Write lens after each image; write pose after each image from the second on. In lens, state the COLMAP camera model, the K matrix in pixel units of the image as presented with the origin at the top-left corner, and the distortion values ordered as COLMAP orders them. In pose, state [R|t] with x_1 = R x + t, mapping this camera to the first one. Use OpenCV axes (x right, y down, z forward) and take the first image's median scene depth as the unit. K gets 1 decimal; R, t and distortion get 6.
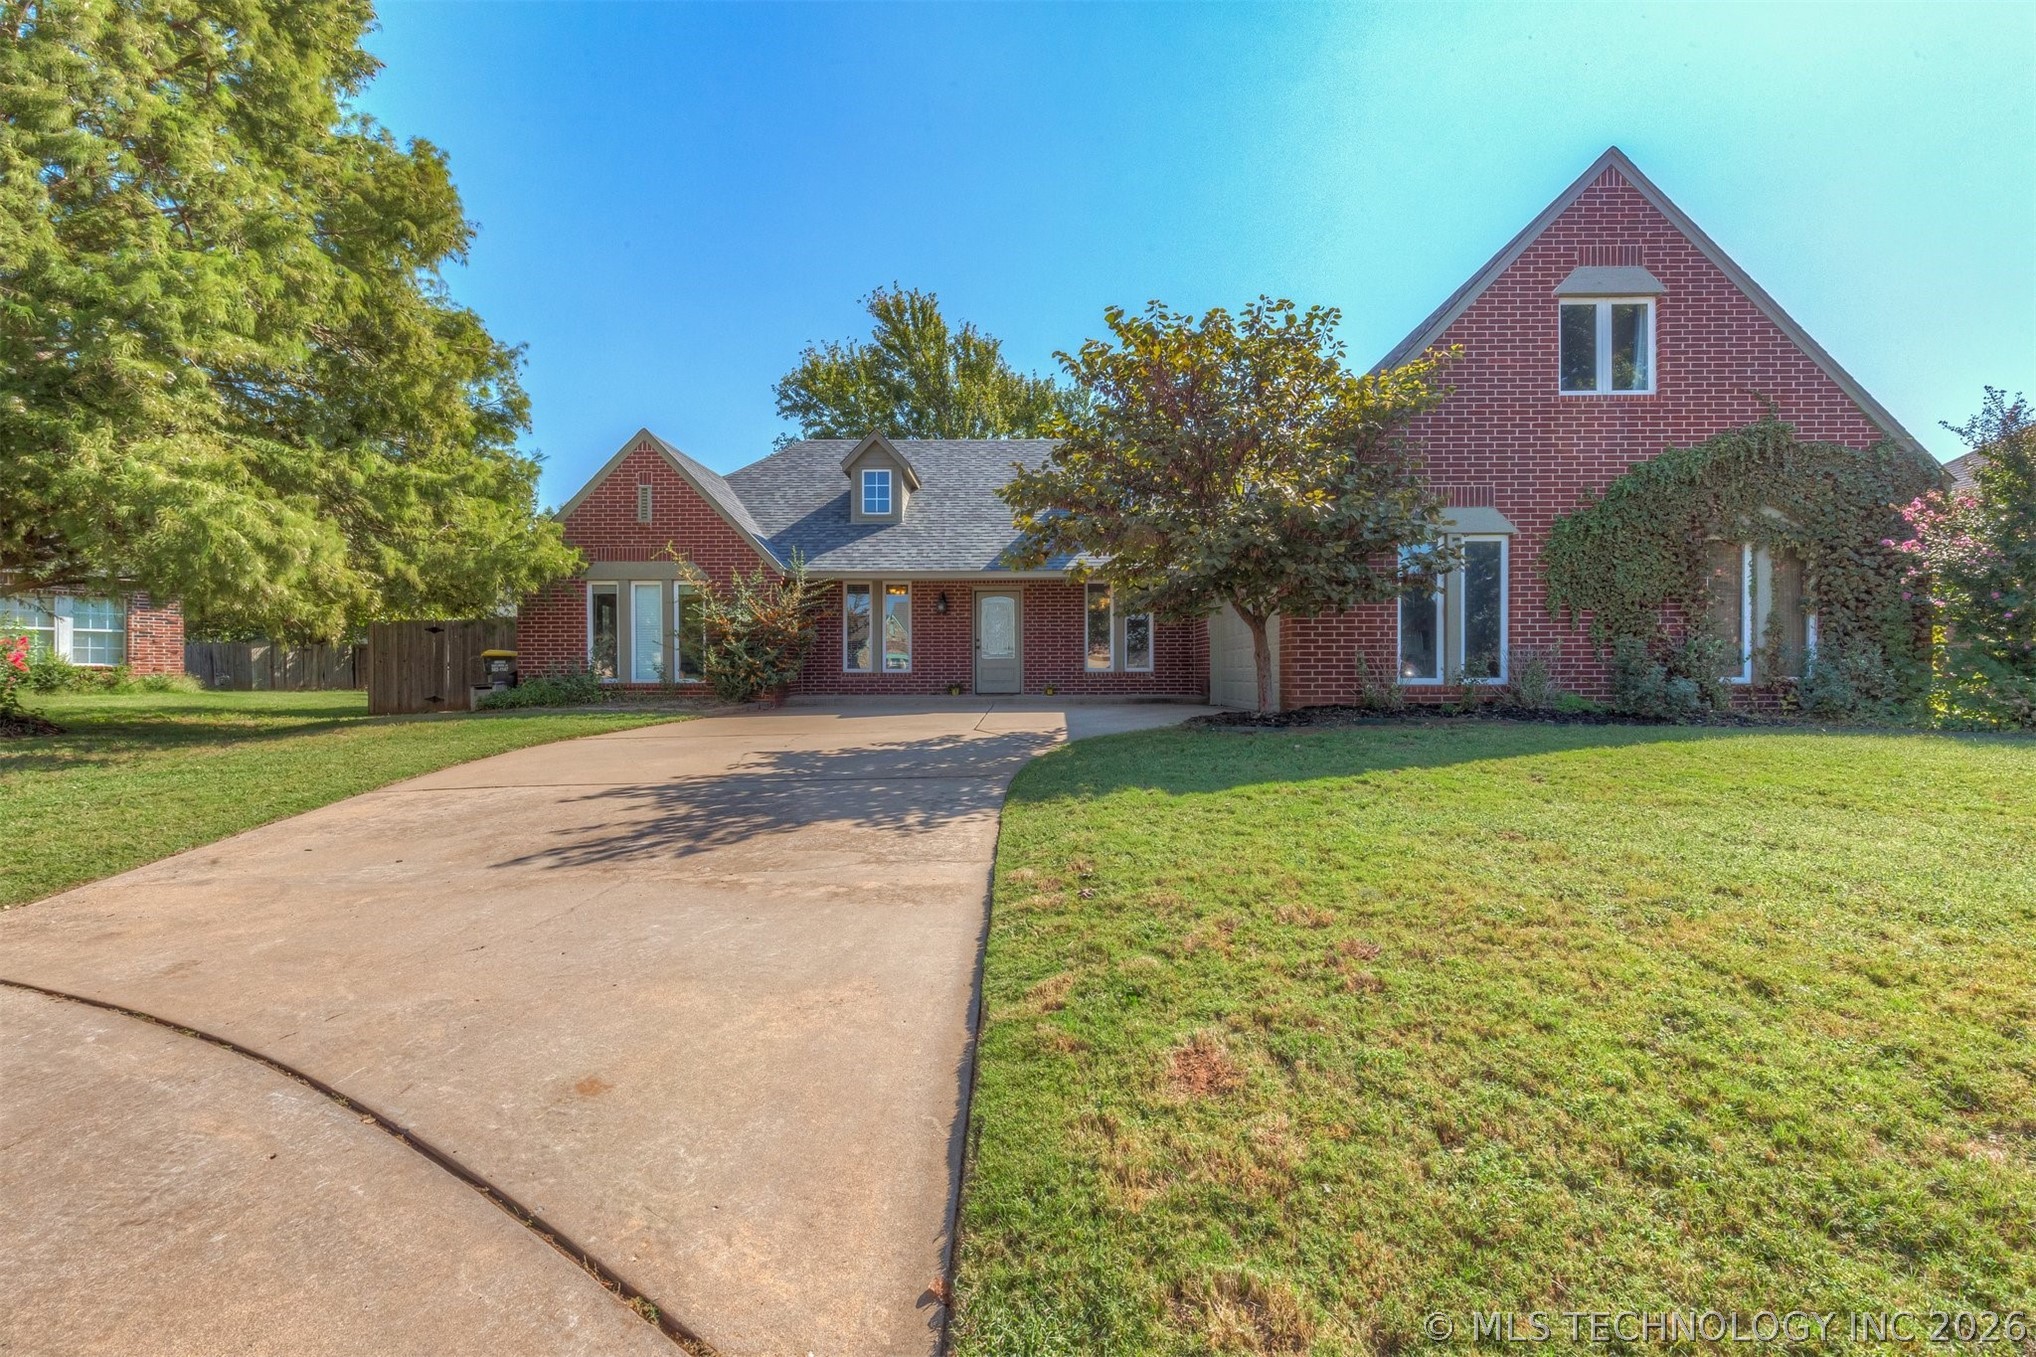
lens RADIAL K [[931.1, 0, 1030.5], [0, 931.1, 669.1], [0, 0, 1]] dist [0.004641, -0.002242]
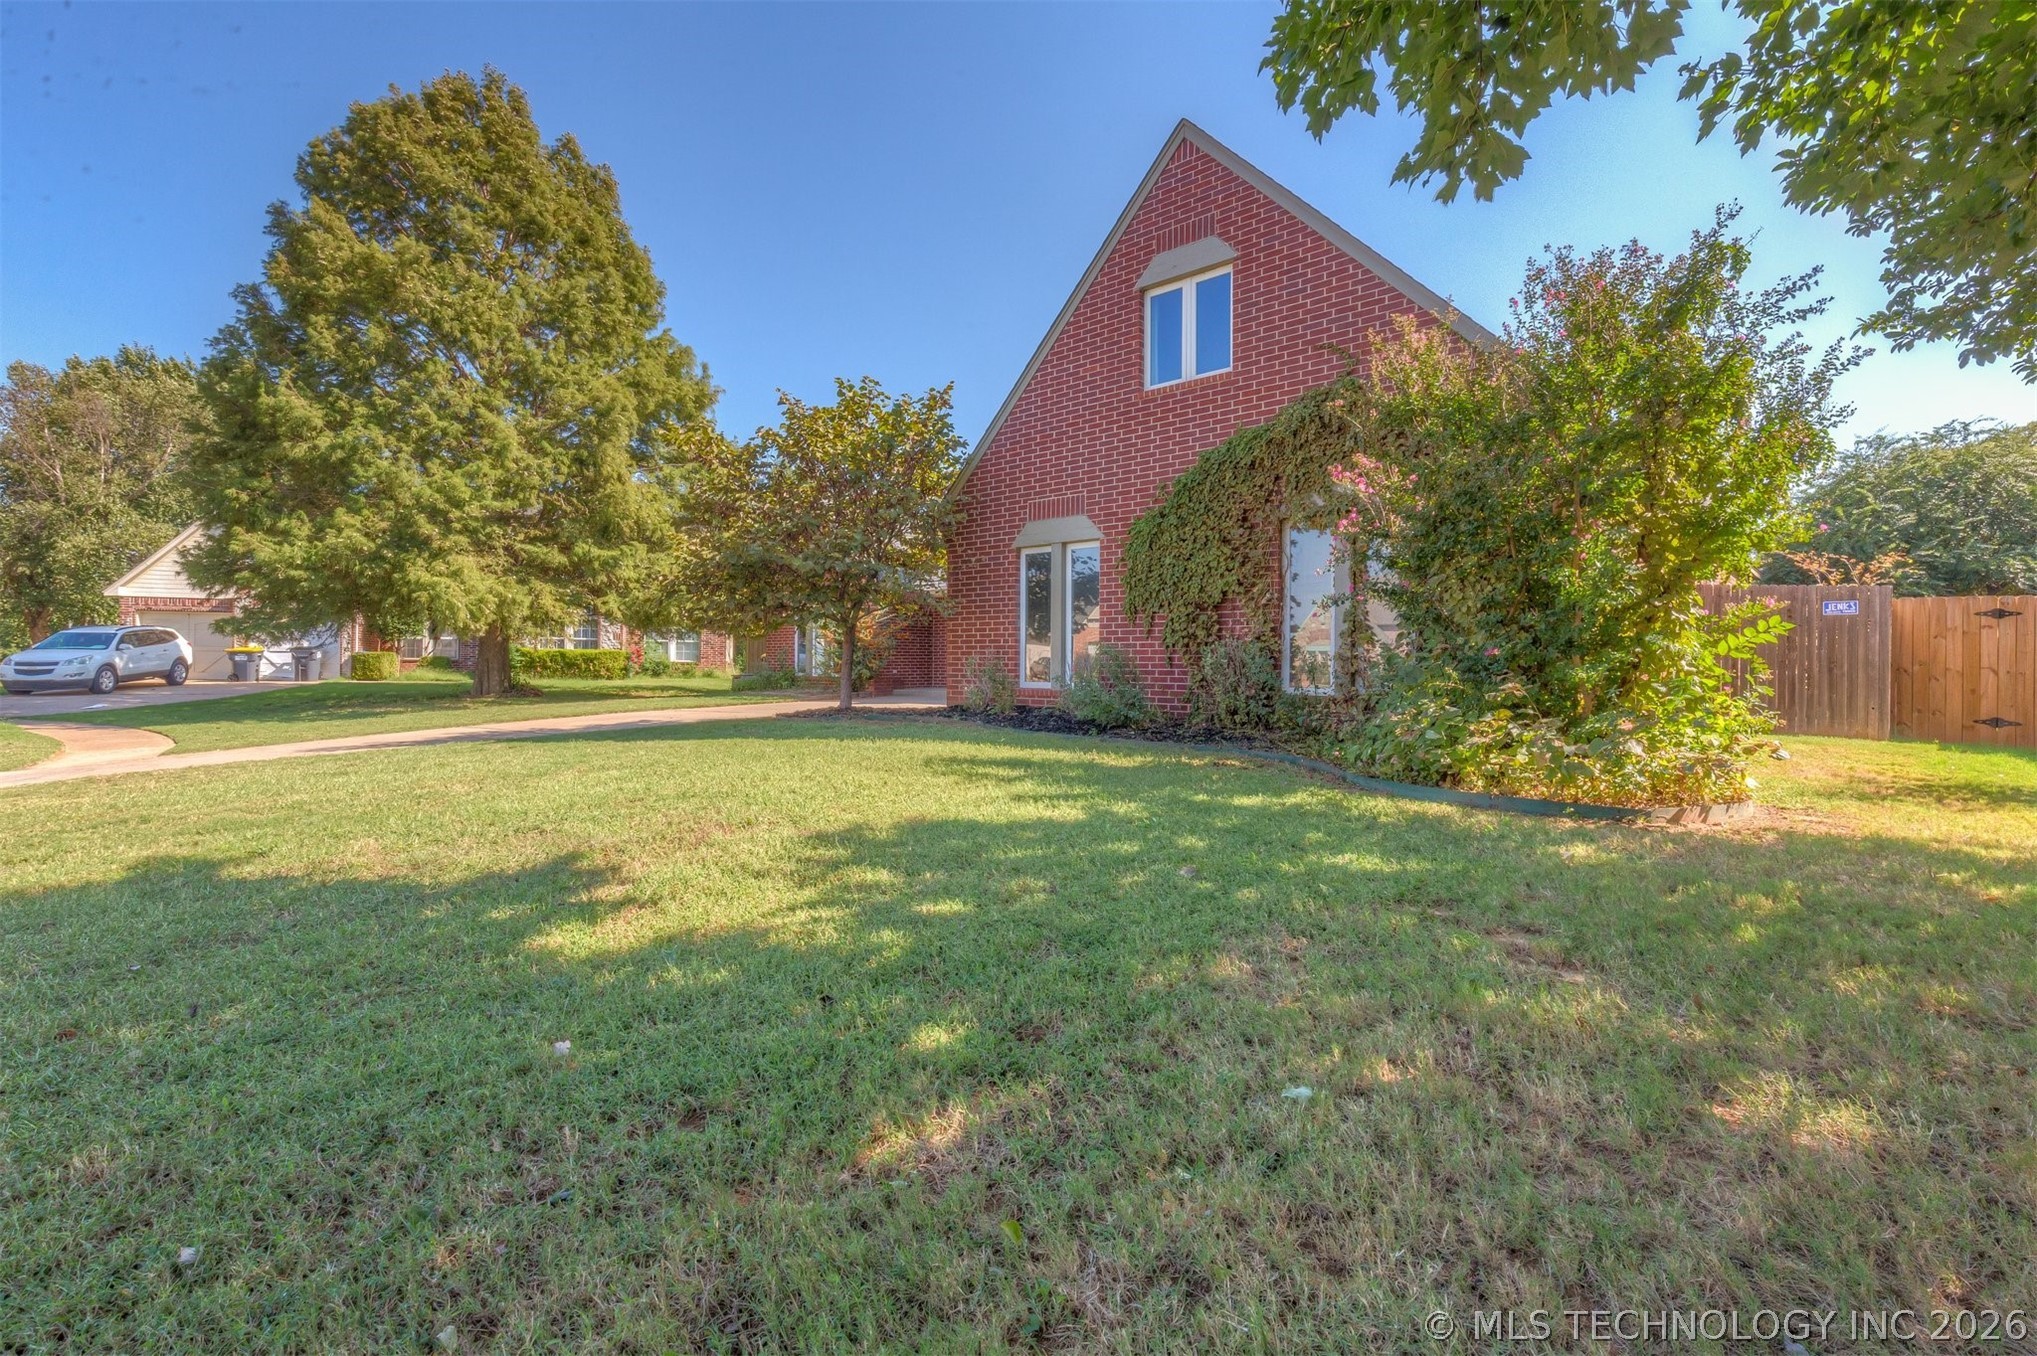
lens RADIAL K [[931.6, 0, 1018.7], [0, 931.6, 675.3], [0, 0, 1]] dist [0.004641, -0.002242]
pose [[0.753111, 0.013391, -0.657757, 0.706464], [-0.006683, 0.999897, 0.012704, -0.004905], [0.657859, -0.005172, 0.753123, 0.111540]]
